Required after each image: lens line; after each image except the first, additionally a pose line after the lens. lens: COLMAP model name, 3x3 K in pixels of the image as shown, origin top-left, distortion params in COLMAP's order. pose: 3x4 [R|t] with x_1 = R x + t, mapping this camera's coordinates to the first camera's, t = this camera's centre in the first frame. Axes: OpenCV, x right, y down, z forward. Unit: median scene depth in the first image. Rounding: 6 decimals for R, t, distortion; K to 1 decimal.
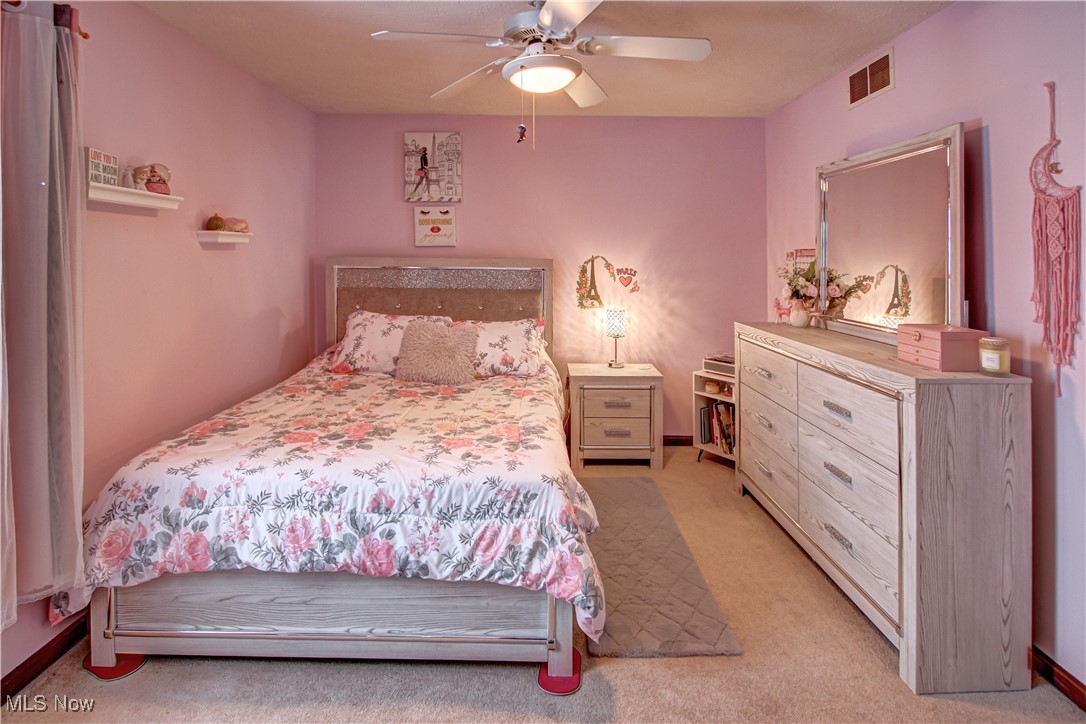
lens RADIAL K [[533.3, 0, 568.9], [0, 533.3, 257.1], [0, 0, 1]] dist [-0.023883, 0.000781]
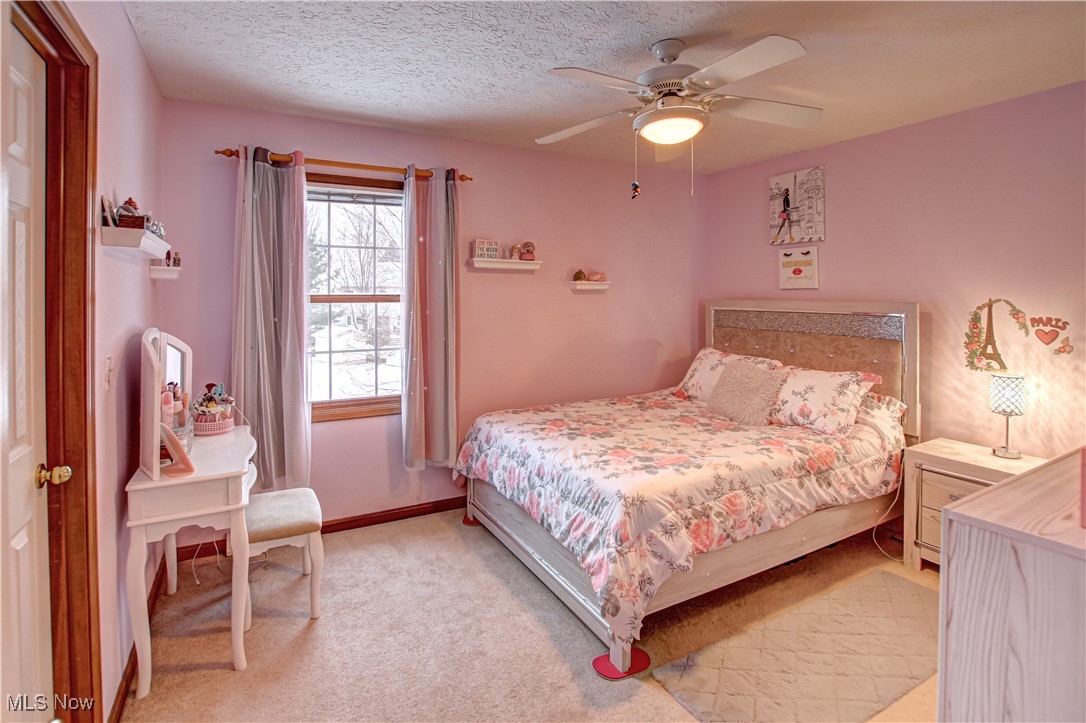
lens RADIAL K [[533.3, 0, 555.6], [0, 533.3, 313.7], [0, 0, 1]] dist [-0.023883, 0.000781]
pose [[0.499782, 0.025210, -0.865784, 0.424779], [-0.002172, 0.999610, 0.027853, -0.000831], [0.866148, -0.012040, 0.499642, 0.152768]]
